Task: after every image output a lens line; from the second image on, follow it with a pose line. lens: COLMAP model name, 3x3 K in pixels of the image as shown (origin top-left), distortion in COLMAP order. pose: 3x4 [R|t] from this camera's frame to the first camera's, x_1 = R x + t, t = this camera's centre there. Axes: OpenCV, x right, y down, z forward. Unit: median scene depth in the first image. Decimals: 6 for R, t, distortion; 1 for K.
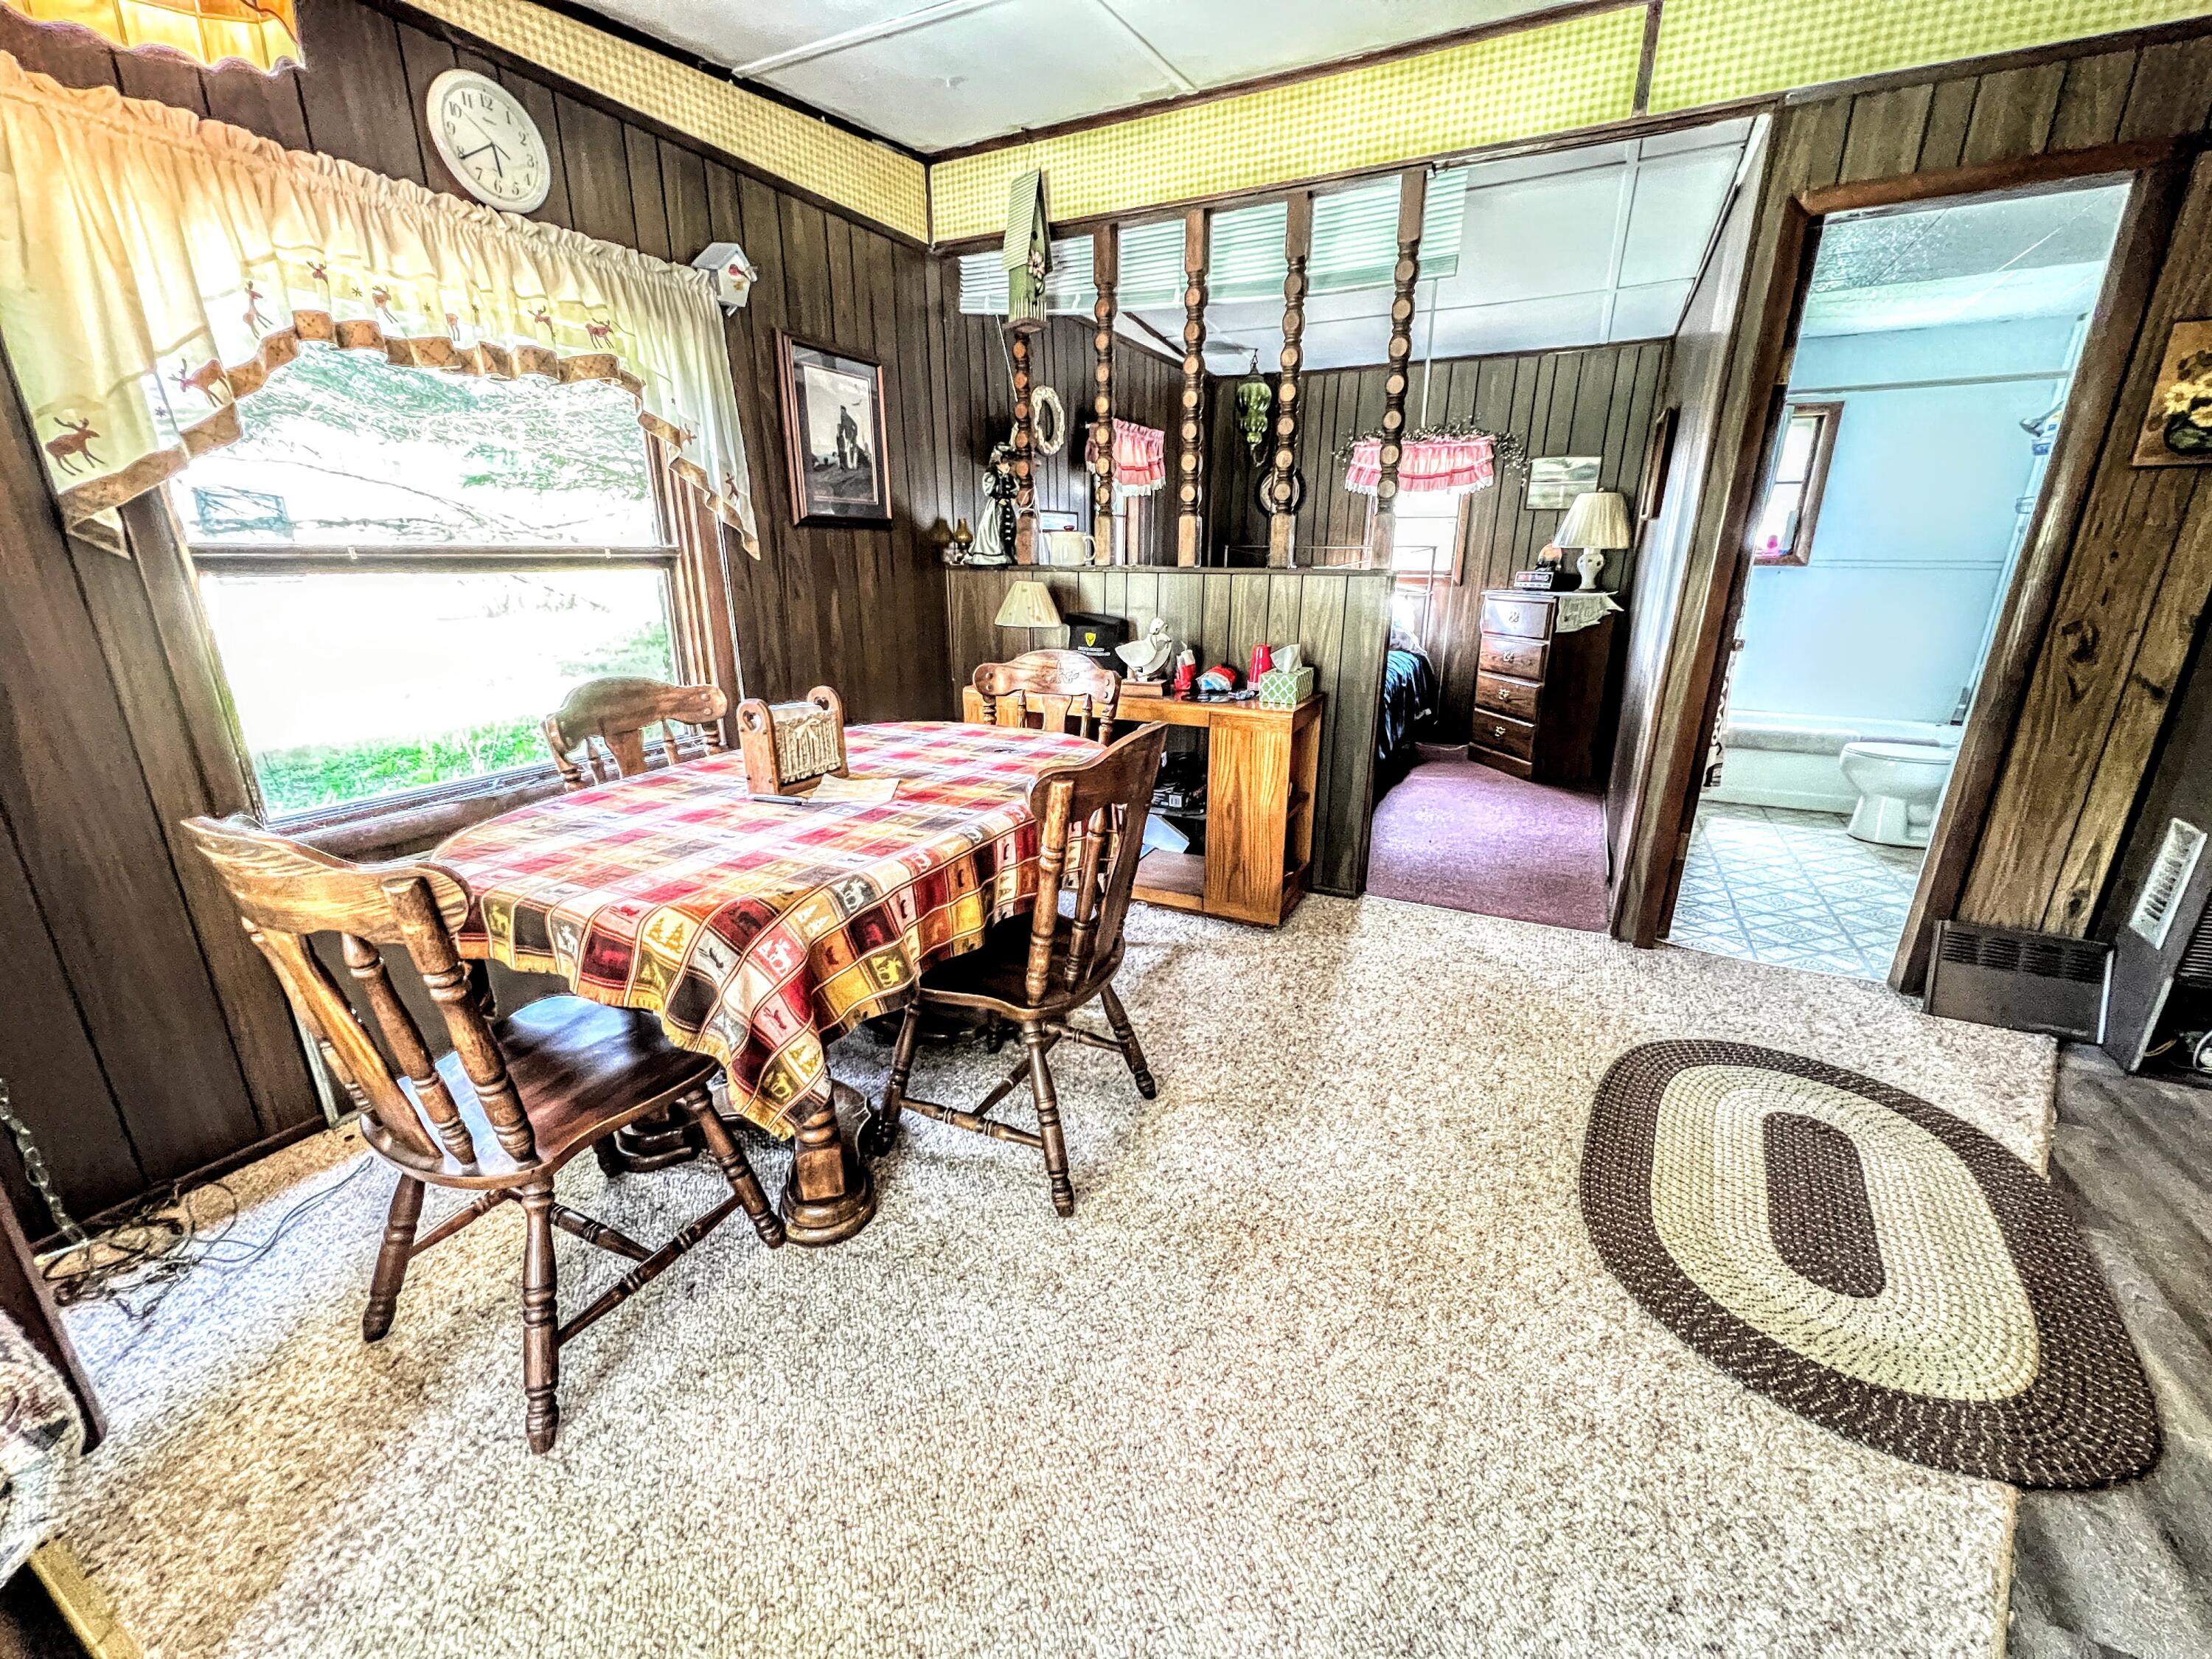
lens RADIAL K [[885.0, 0, 1104.9], [0, 885.0, 829.1], [0, 0, 1]] dist [-0.001765, 0.000347]
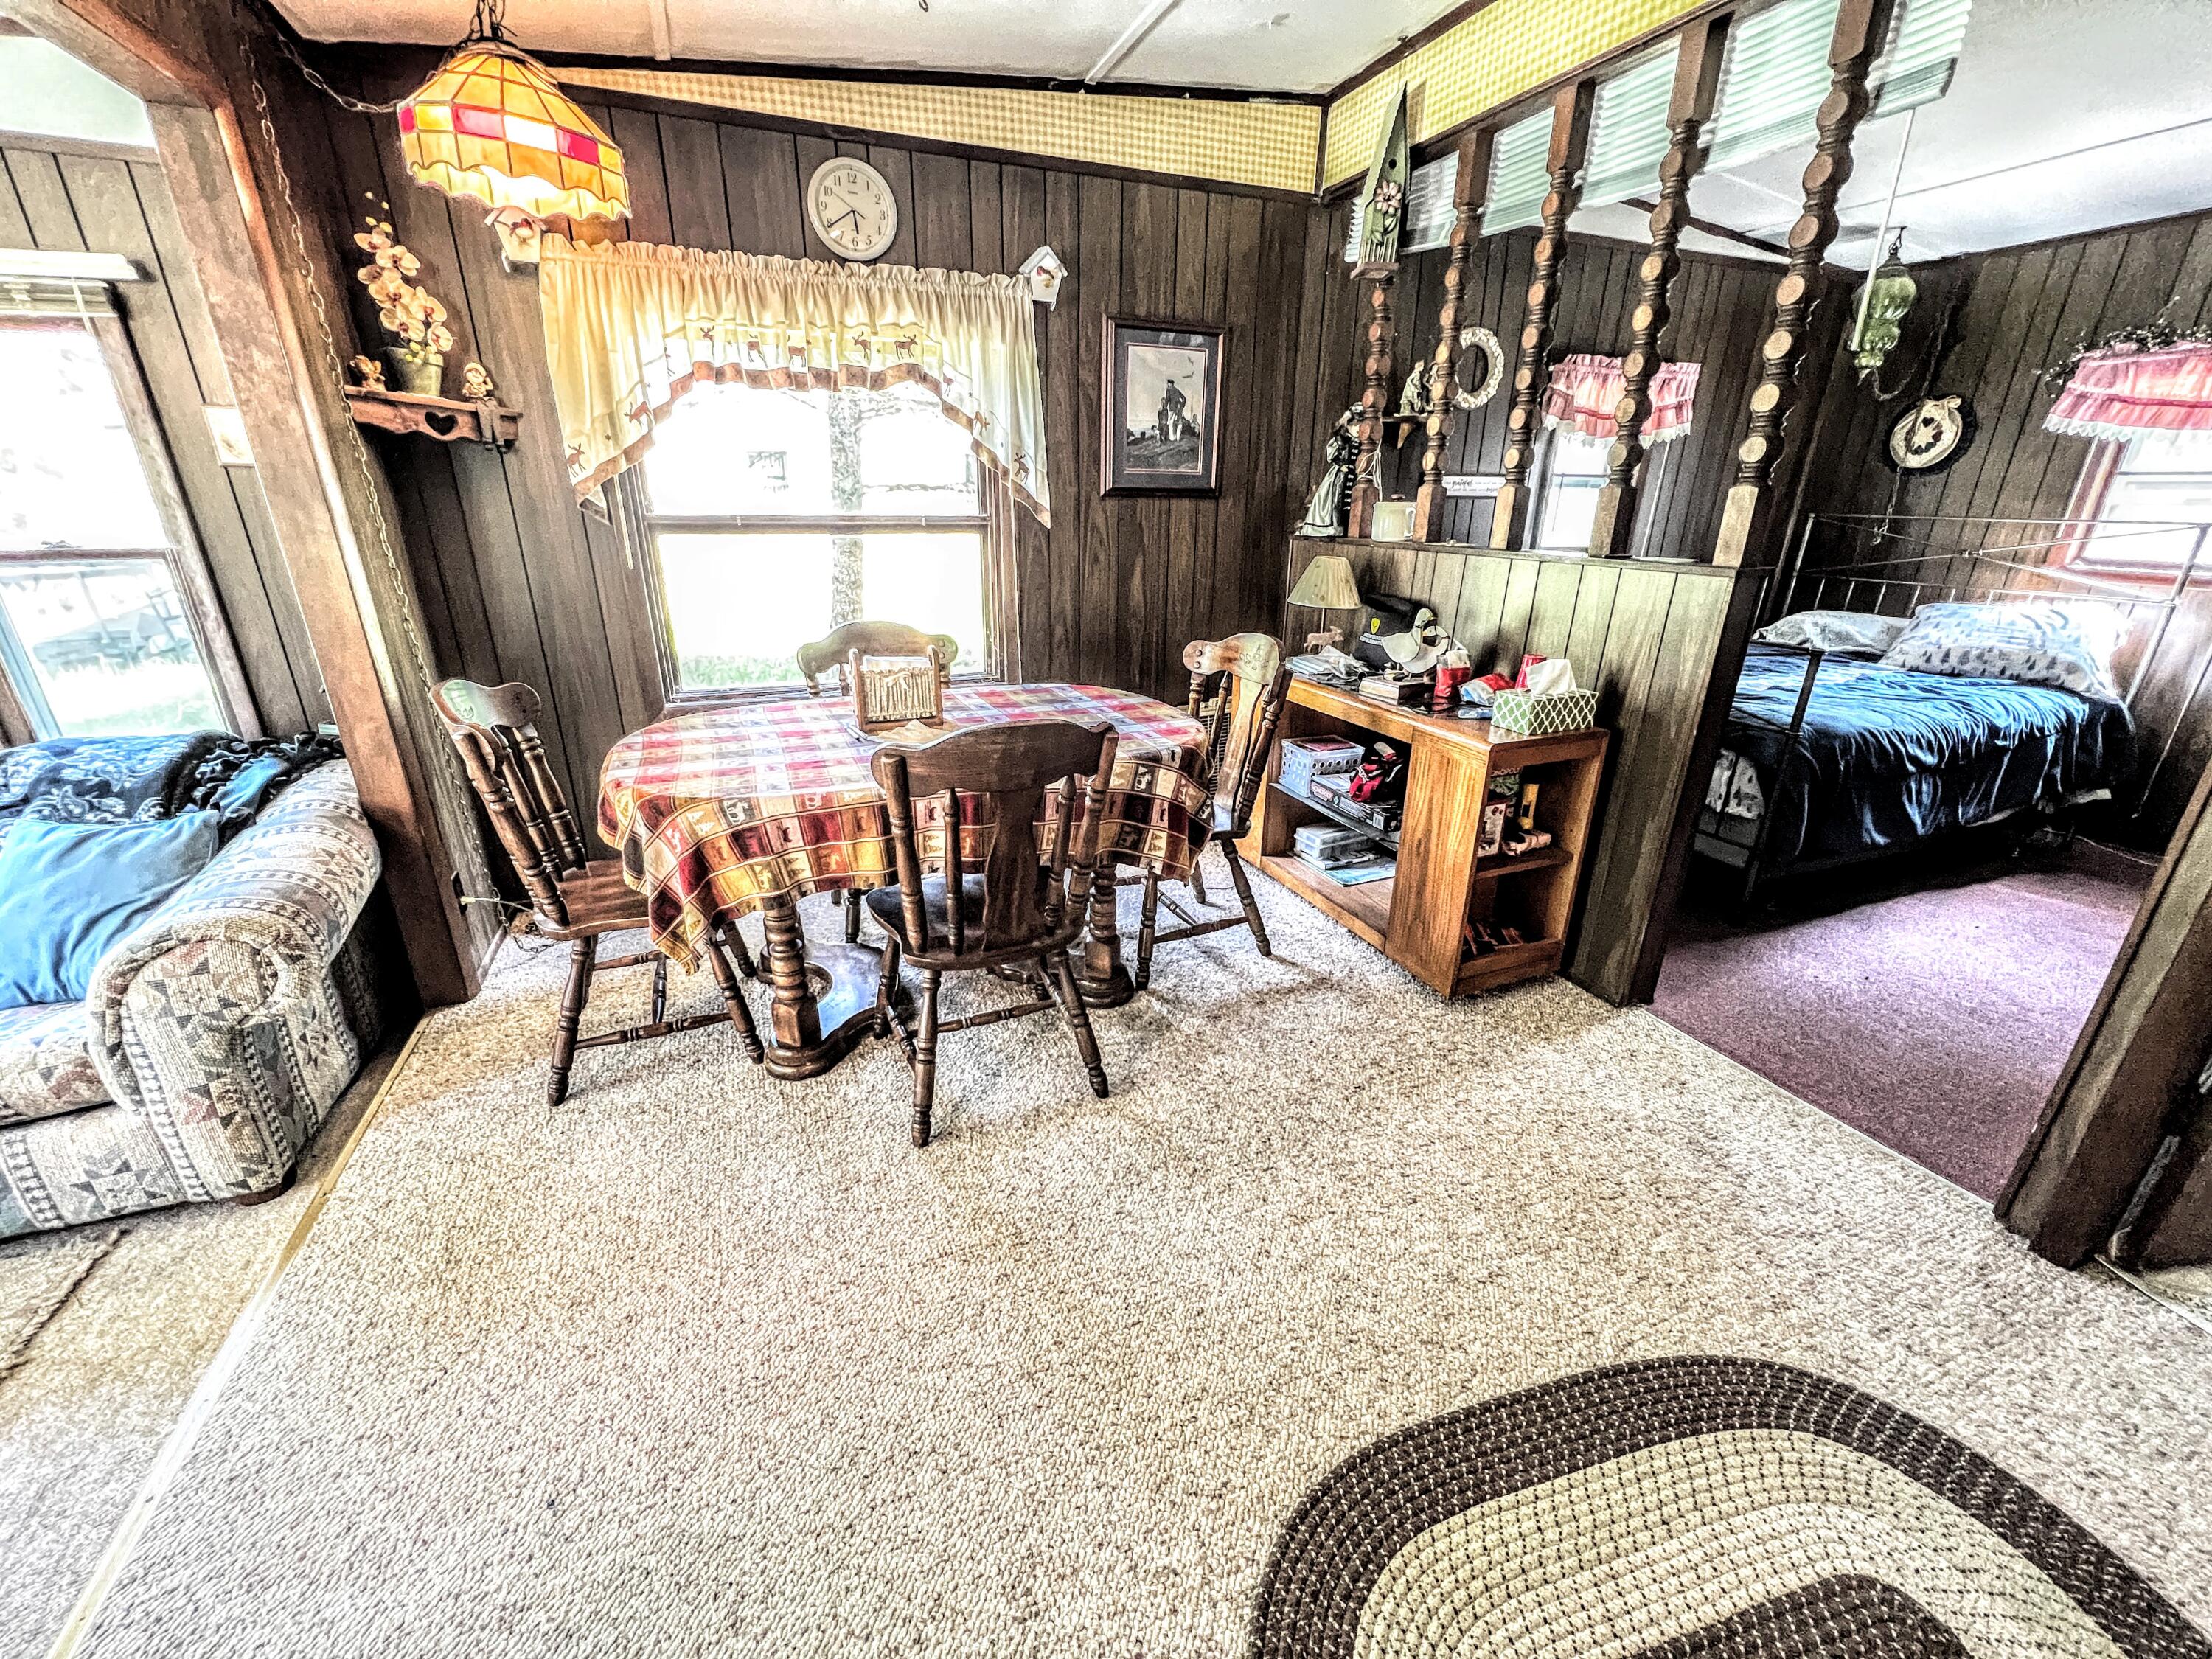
lens RADIAL K [[885.0, 0, 1104.9], [0, 885.0, 829.1], [0, 0, 1]] dist [-0.001765, 0.000347]
pose [[0.751966, 0.237952, -0.614757, 0.437021], [-0.205800, 0.970707, 0.123995, -0.081442], [0.626254, 0.033277, 0.778909, 0.164640]]
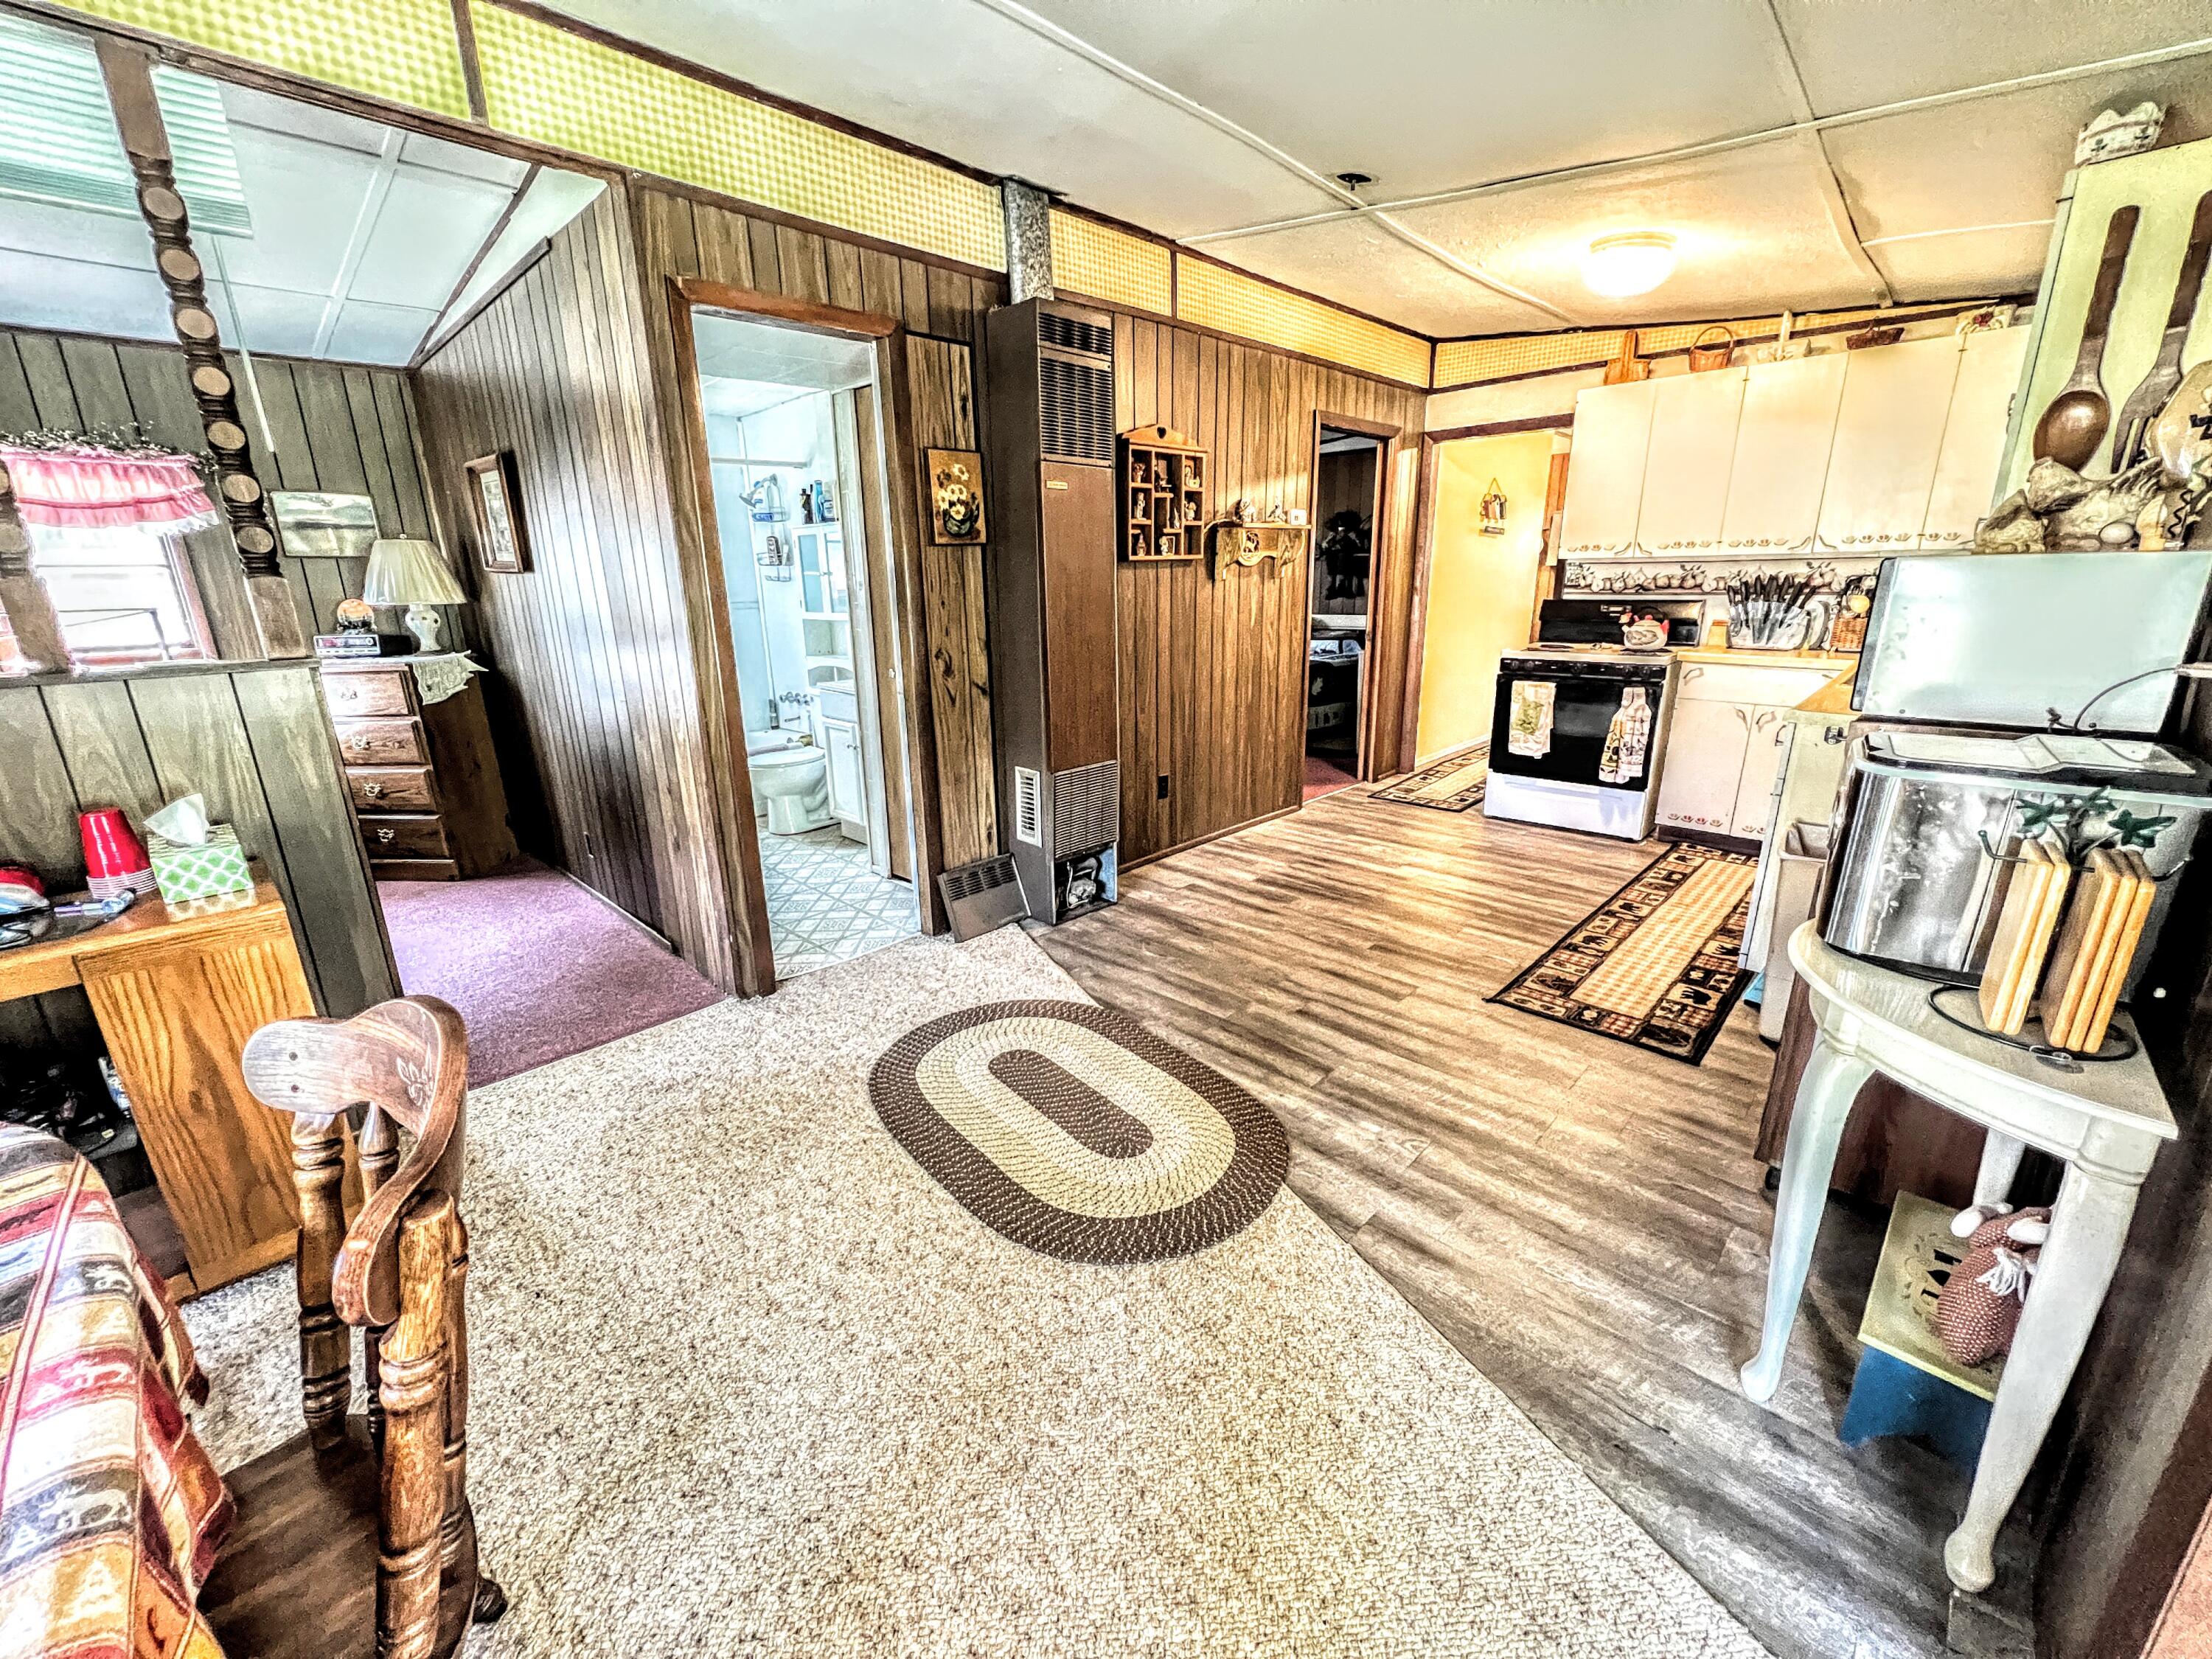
lens RADIAL K [[885.0, 0, 1104.9], [0, 885.0, 829.1], [0, 0, 1]] dist [-0.001765, 0.000347]
pose [[0.291779, -0.272545, 0.916834, -0.160760], [0.307134, 0.934479, 0.180046, -0.108698], [-0.905833, 0.229057, 0.356370, 0.245782]]
